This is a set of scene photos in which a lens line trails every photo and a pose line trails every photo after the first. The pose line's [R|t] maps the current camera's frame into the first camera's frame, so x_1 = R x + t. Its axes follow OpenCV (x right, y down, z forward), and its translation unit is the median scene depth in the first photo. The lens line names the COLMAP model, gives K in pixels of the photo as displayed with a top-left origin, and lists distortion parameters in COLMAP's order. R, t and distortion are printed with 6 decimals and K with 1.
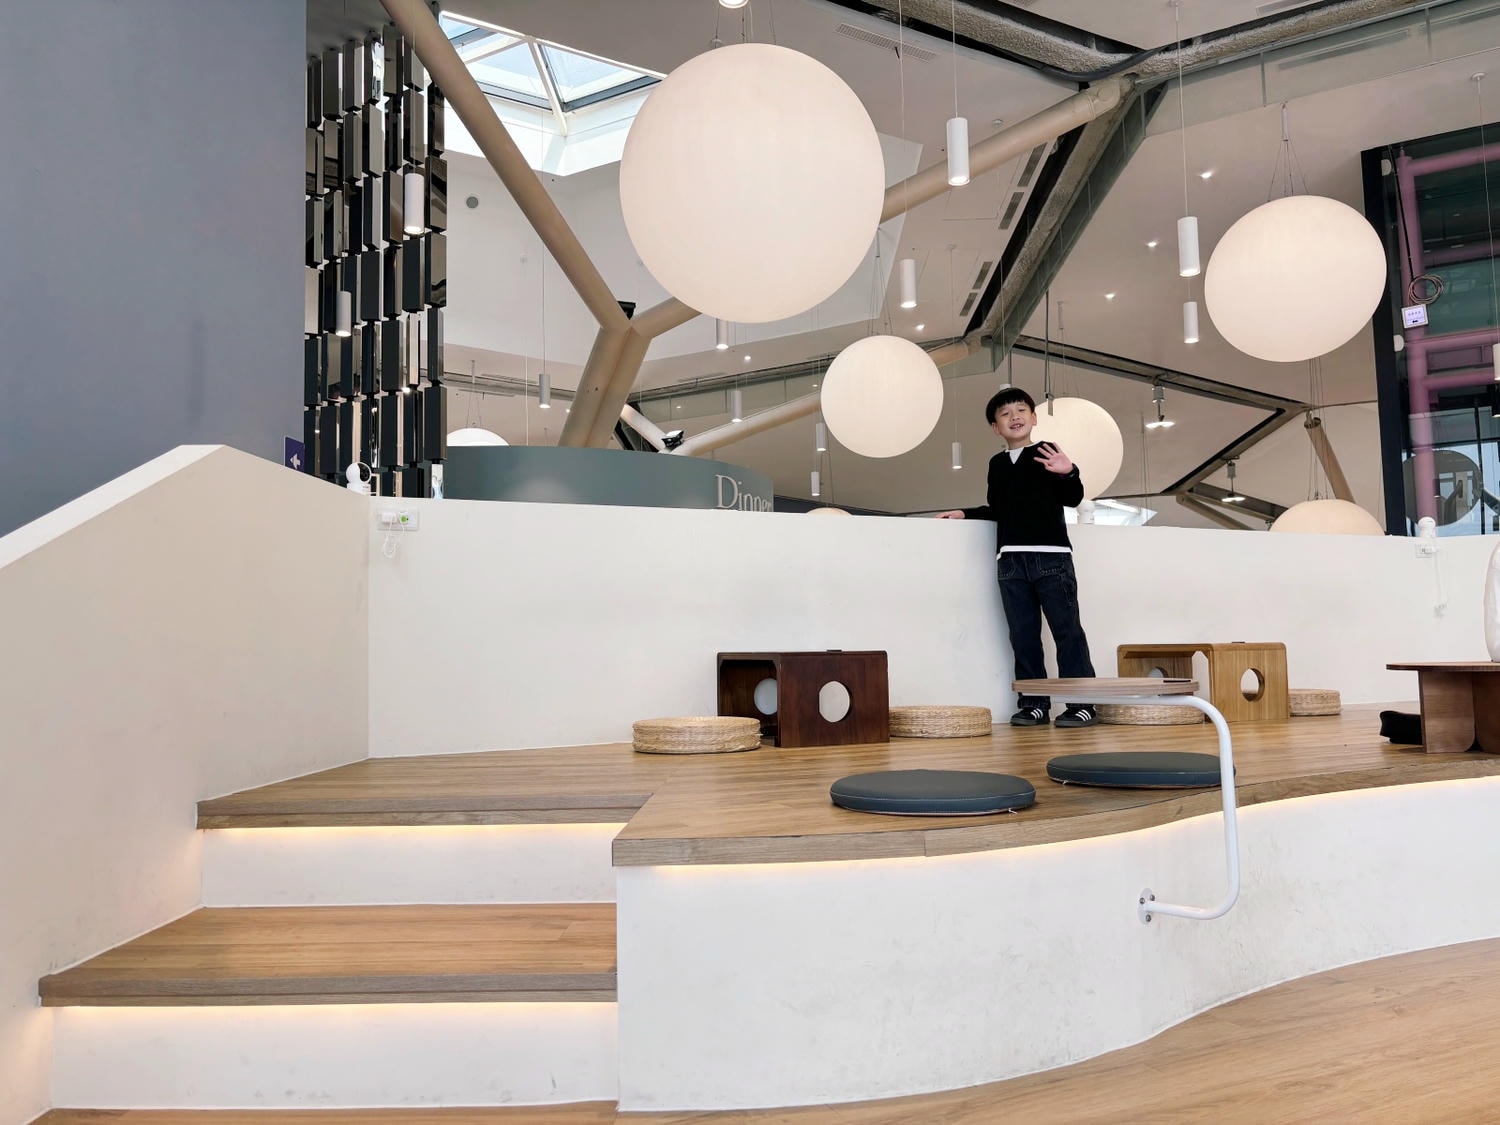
lens RADIAL K [[1185.2, 0, 746.9], [0, 1185.2, 562.1], [0, 0, 1]] dist [-0.001723, -0.004837]
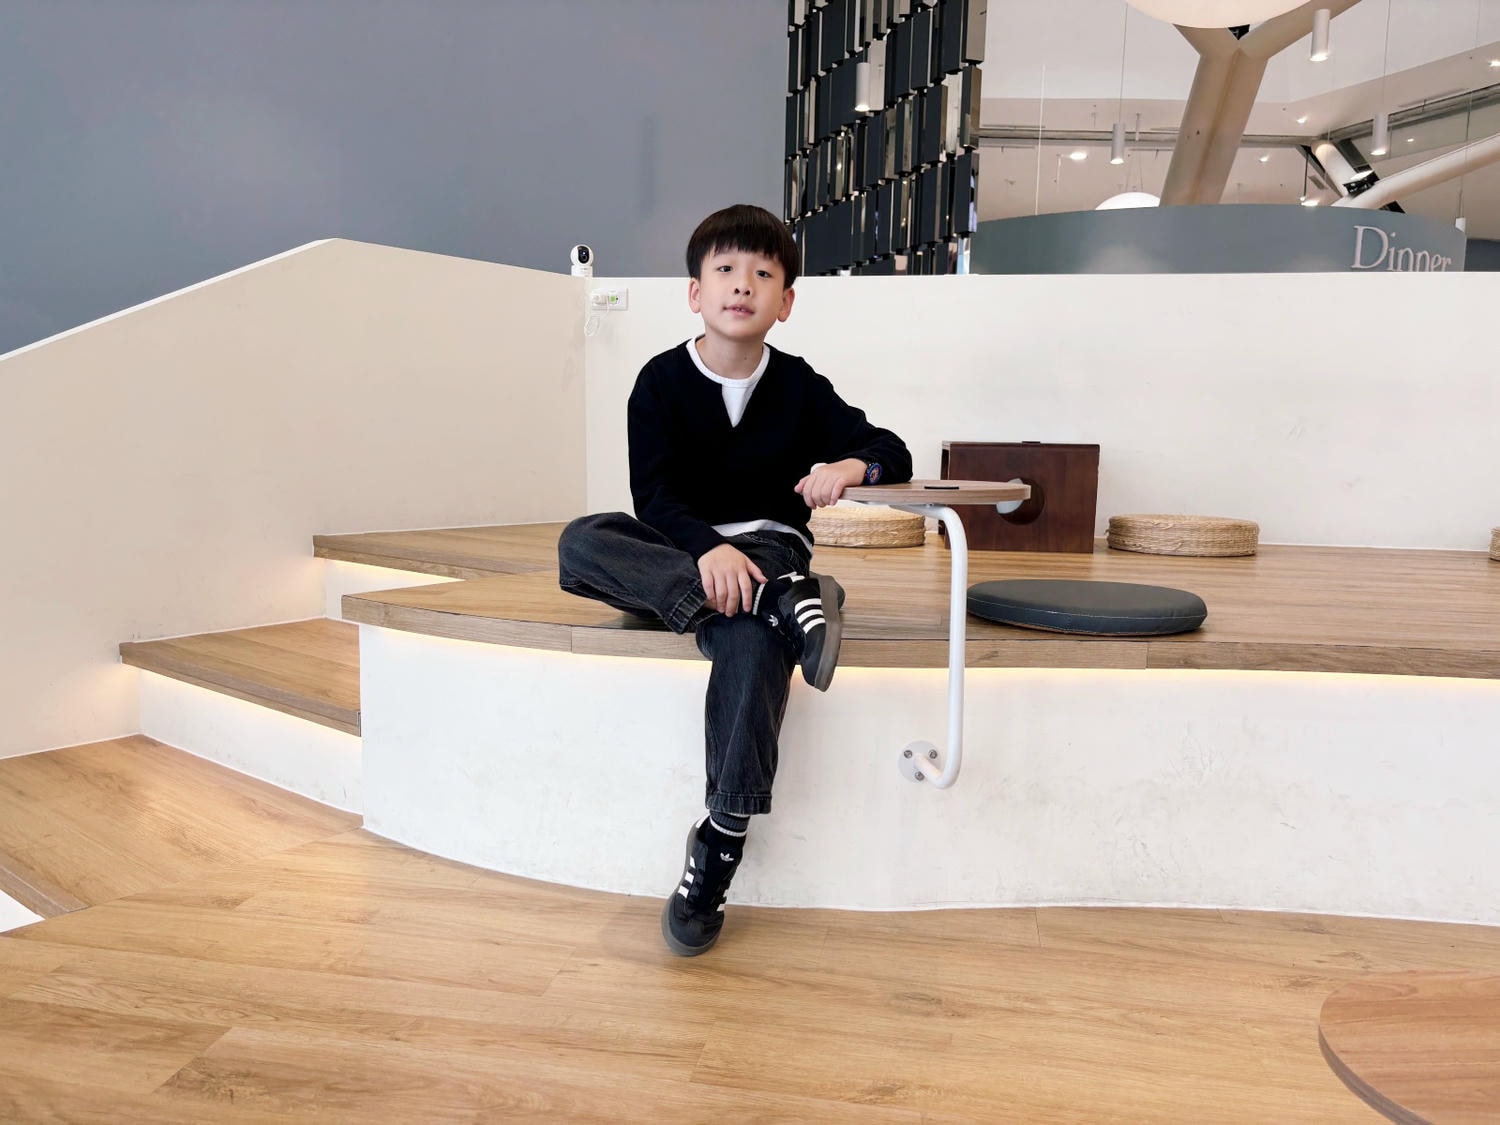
lens RADIAL K [[1185.2, 0, 716.7], [0, 1185.2, 582.1], [0, 0, 1]] dist [-0.001723, -0.004837]
pose [[0.794630, 0.111366, -0.596792, 0.569854], [0.010255, 0.980428, 0.196611, 0.005032], [0.607007, -0.162353, 0.777936, 0.242615]]
